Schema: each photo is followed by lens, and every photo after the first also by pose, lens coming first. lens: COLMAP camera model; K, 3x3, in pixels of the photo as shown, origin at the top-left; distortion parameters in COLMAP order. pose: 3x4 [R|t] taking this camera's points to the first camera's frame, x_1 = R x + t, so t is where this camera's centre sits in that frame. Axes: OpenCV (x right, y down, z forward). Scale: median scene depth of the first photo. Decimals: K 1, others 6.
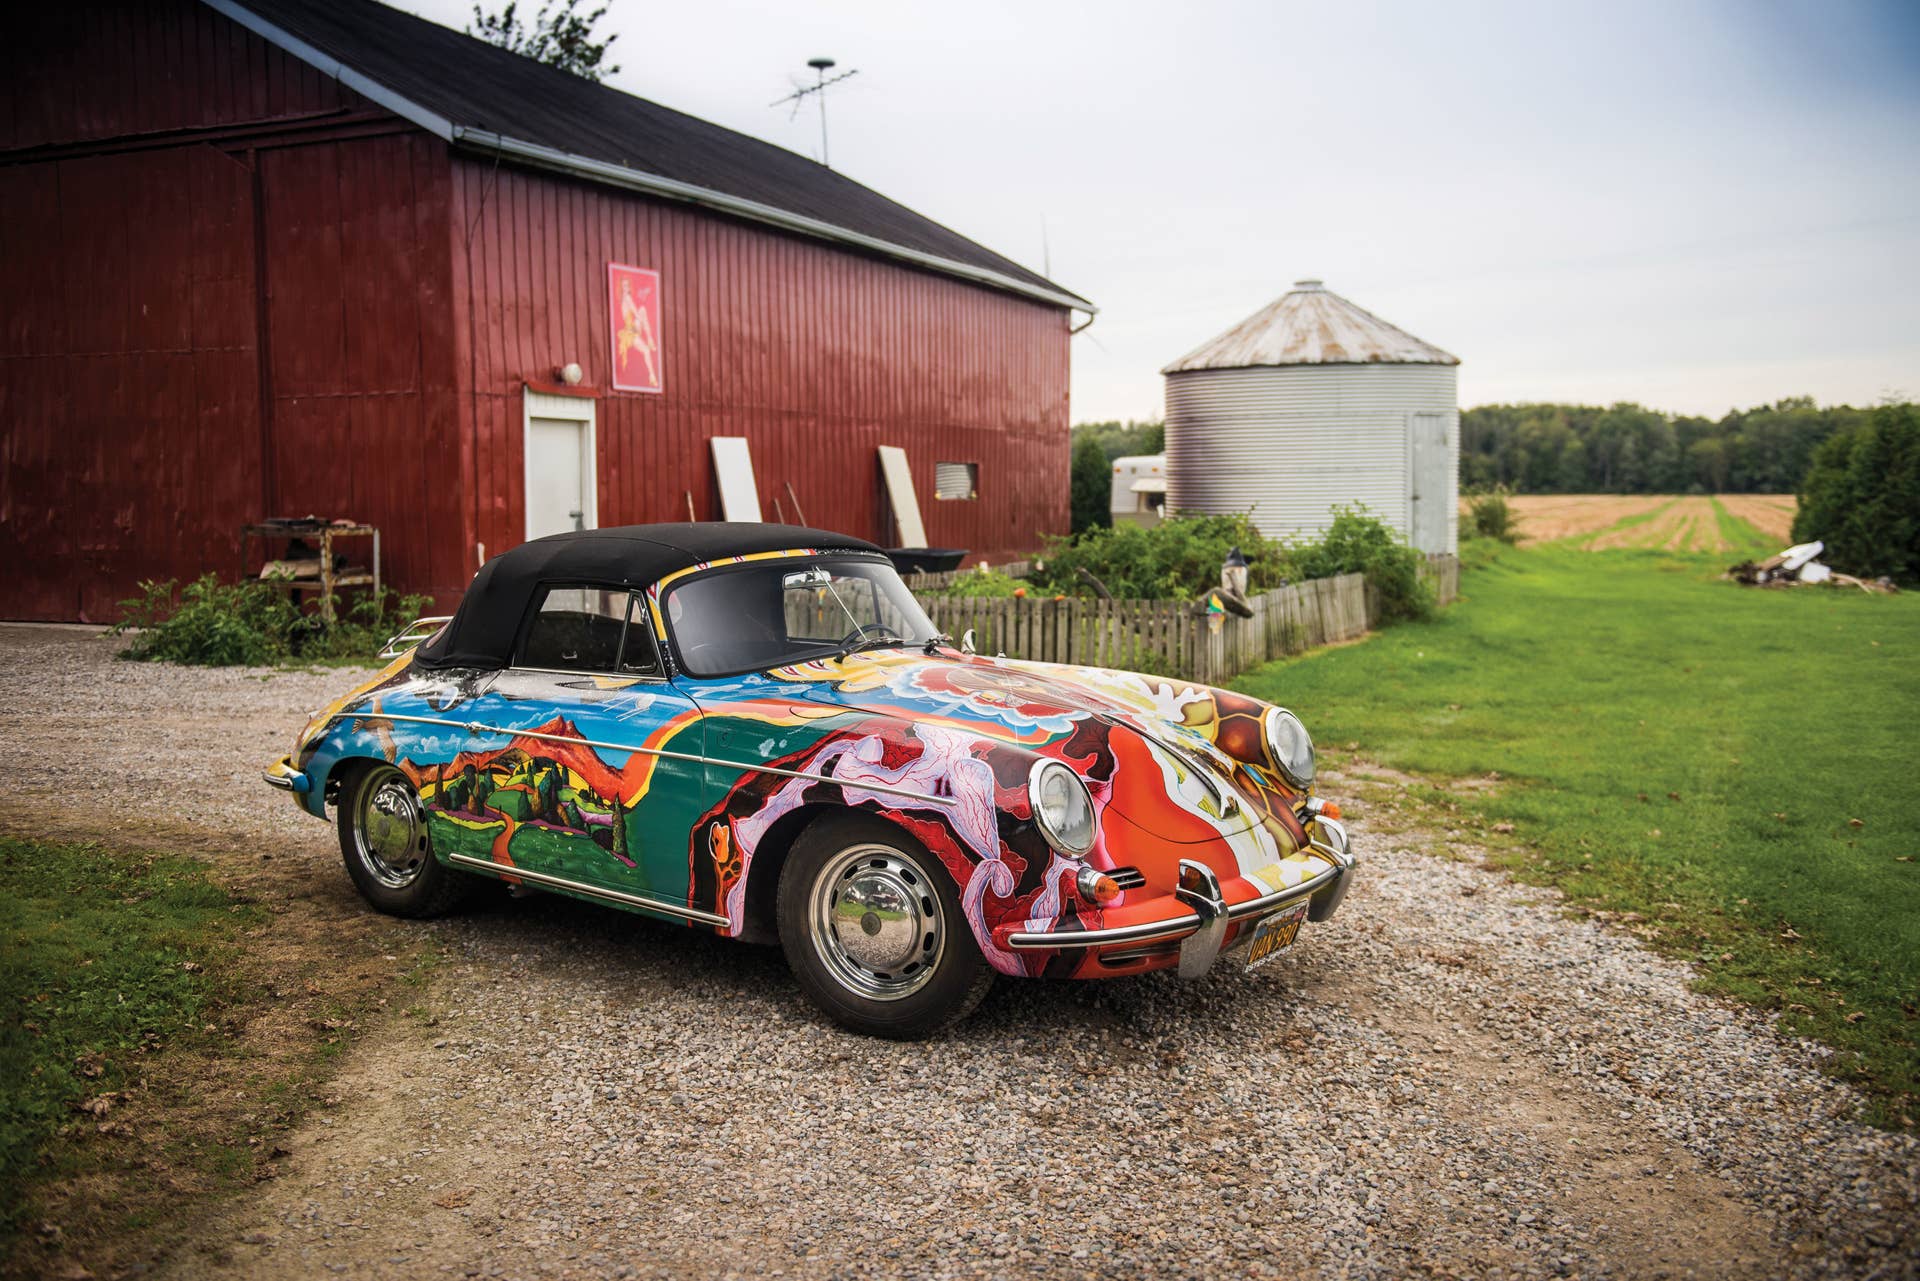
lens RADIAL K [[1687.8, 0, 960.0], [0, 1687.8, 640.5], [0, 0, 1]] dist [-0.005690, -0.001147]
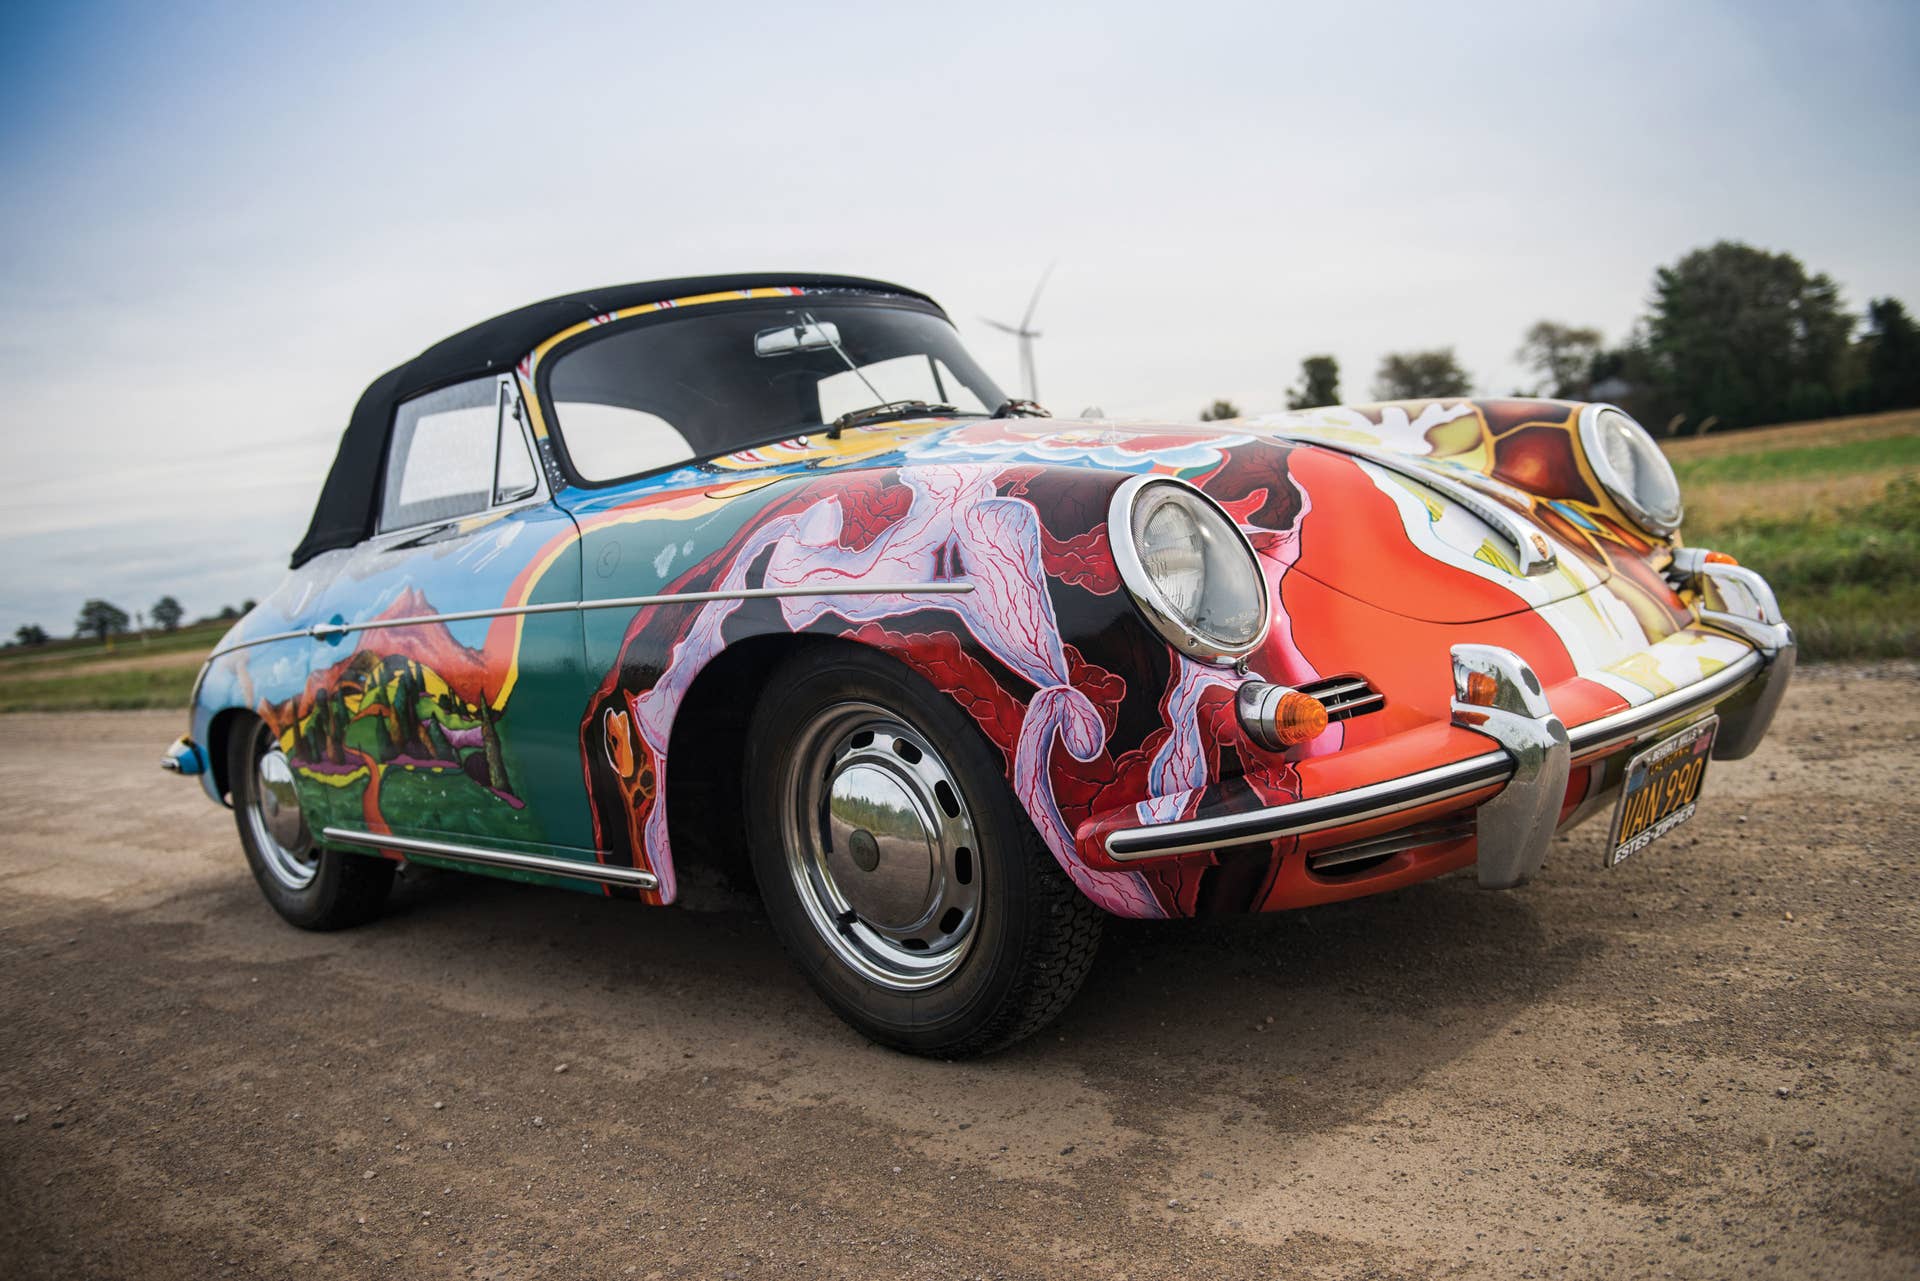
lens RADIAL K [[1646.8, 0, 960.0], [0, 1646.8, 640.5], [0, 0, 1]] dist [-0.008311, -0.005109]
pose [[0.978659, -0.133516, -0.156205, 0.060394], [0.135456, 0.990782, 0.001794, 0.098947], [0.154525, -0.022914, 0.987723, 0.465012]]
